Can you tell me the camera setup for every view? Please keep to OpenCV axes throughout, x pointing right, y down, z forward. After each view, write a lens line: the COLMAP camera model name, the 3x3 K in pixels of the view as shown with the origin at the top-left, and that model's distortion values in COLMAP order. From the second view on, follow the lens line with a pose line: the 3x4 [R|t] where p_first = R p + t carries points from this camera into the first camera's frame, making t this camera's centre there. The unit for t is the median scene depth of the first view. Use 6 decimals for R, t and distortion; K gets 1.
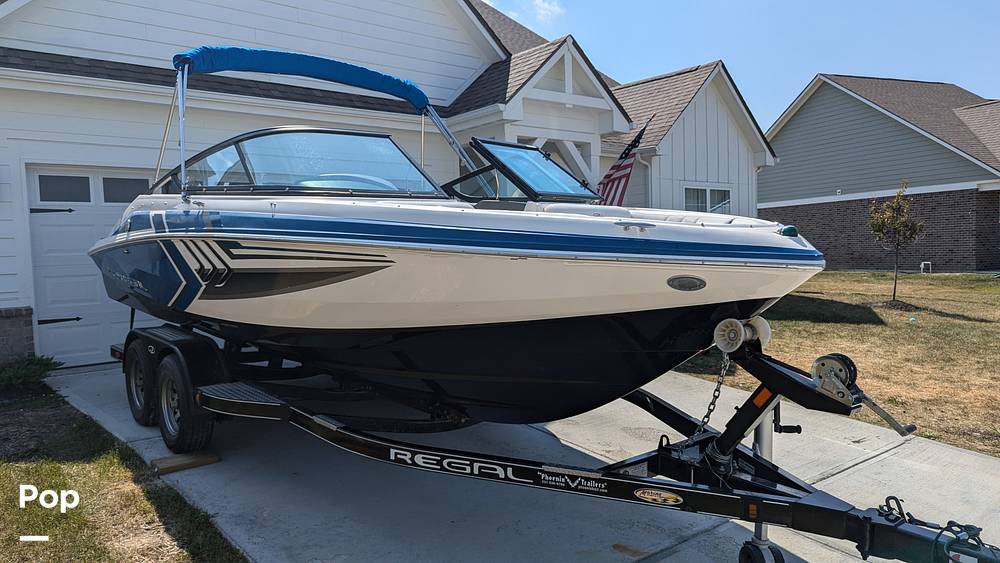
lens RADIAL K [[727.1, 0, 500.0], [0, 727.1, 281.5], [0, 0, 1]] dist [0.052721, -0.052746]
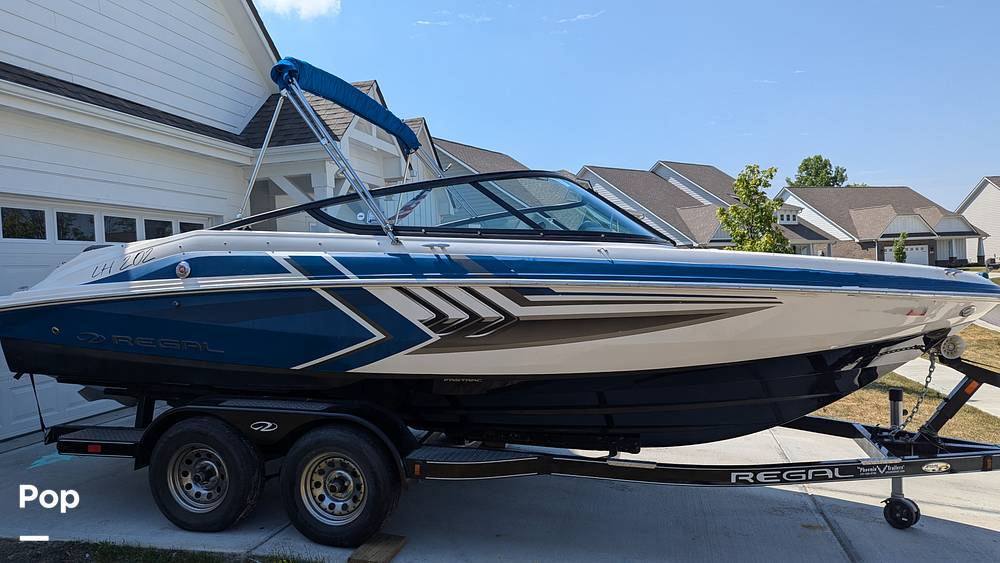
lens RADIAL K [[727.1, 0, 500.0], [0, 727.1, 281.5], [0, 0, 1]] dist [0.052721, -0.052746]
pose [[0.800844, -0.008600, 0.598812, -1.108491], [0.041840, 0.998257, -0.041620, -0.028858], [-0.597410, 0.058386, 0.799808, 0.311521]]
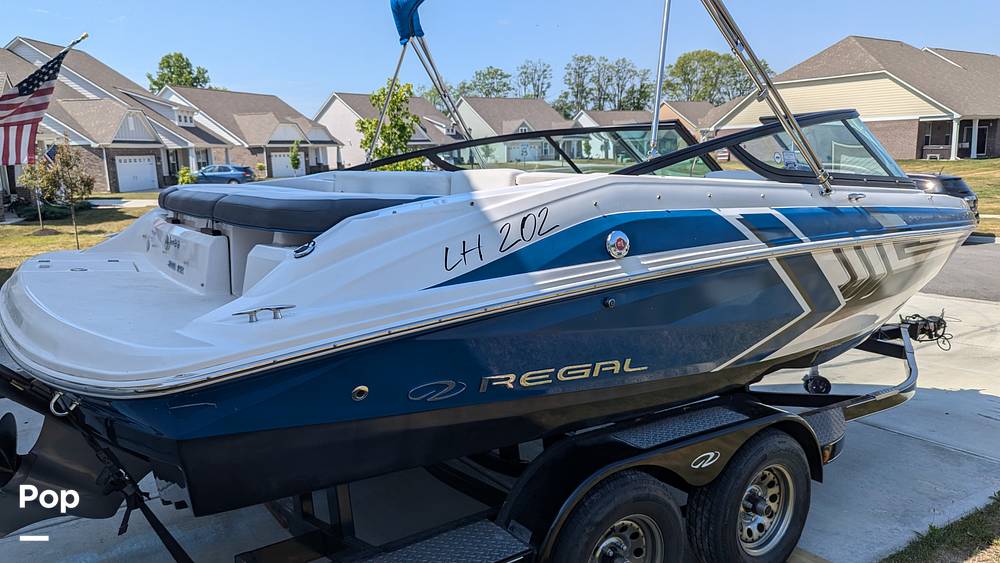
lens RADIAL K [[727.1, 0, 500.0], [0, 727.1, 281.5], [0, 0, 1]] dist [0.052721, -0.052746]
pose [[0.084959, -0.145180, 0.985751, -1.548932], [0.067815, 0.987876, 0.139648, -0.208207], [-0.994074, 0.054984, 0.093775, 1.790353]]
